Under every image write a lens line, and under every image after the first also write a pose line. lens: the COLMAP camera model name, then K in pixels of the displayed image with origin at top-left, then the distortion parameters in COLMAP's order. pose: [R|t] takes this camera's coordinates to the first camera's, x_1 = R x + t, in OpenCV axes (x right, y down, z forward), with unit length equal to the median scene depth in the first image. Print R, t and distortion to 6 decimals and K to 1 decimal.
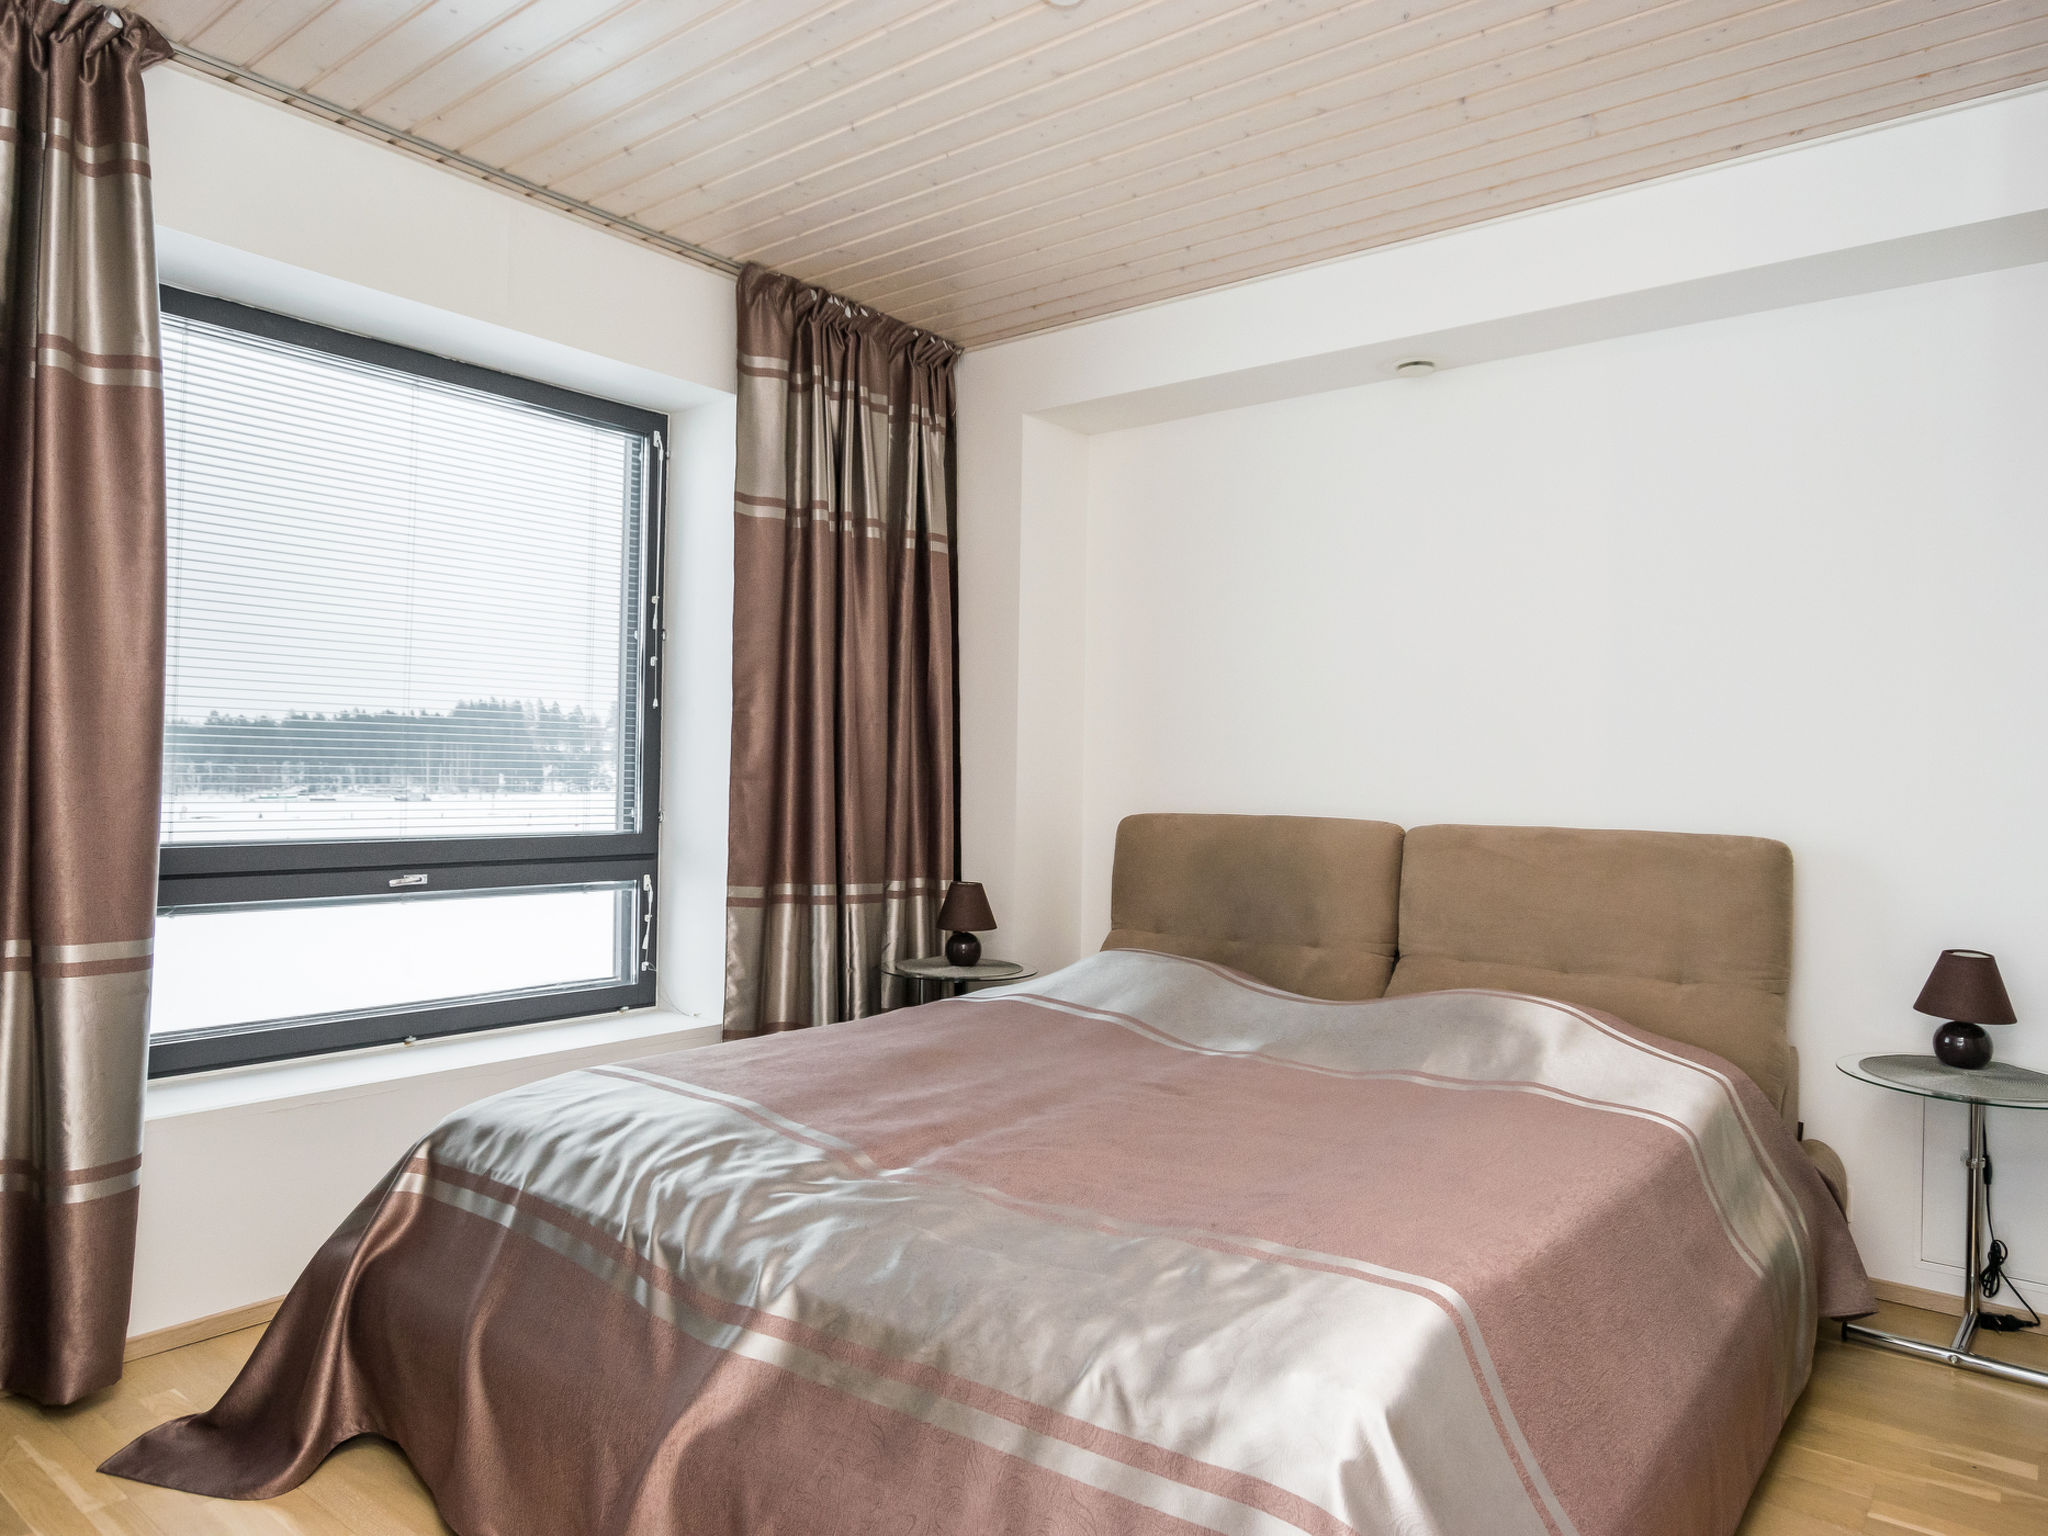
lens RADIAL K [[1317.0, 0, 1076.9], [0, 1317.0, 766.6], [0, 0, 1]] dist [-0.005482, -0.001298]
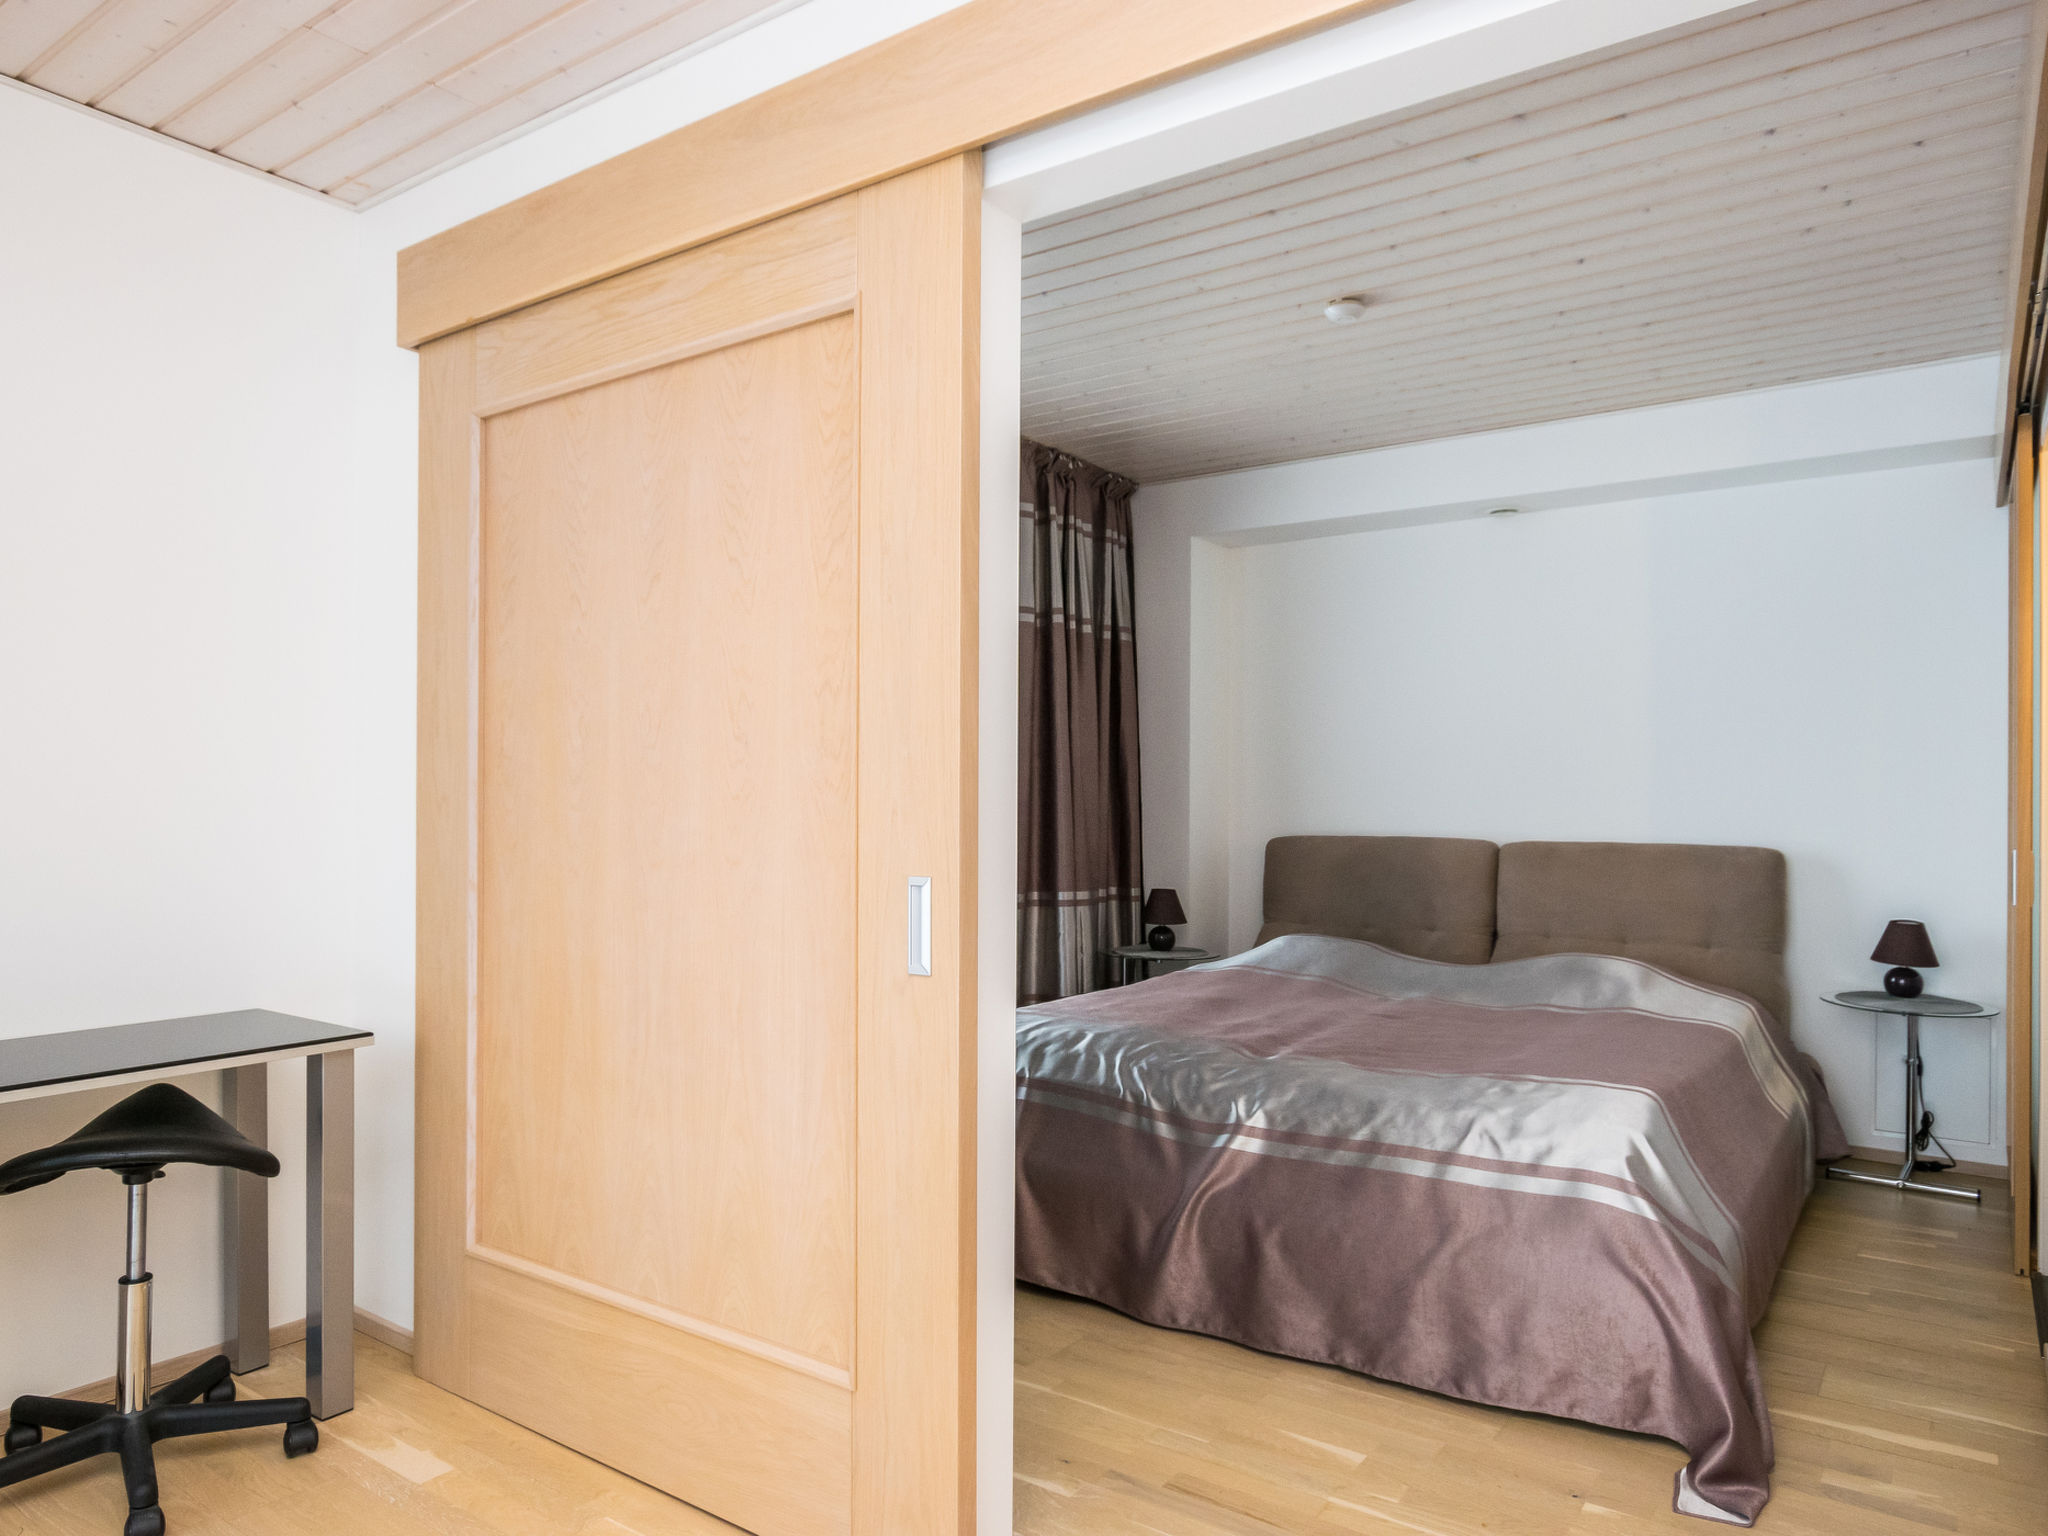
lens RADIAL K [[1309.9, 0, 1021.8], [0, 1309.9, 800.4], [0, 0, 1]] dist [0.001895, 0.001733]
pose [[0.999573, -0.012476, 0.026438, -0.364416], [0.012221, 0.999878, 0.009777, -0.024405], [-0.026557, -0.009450, 0.999603, -0.464662]]
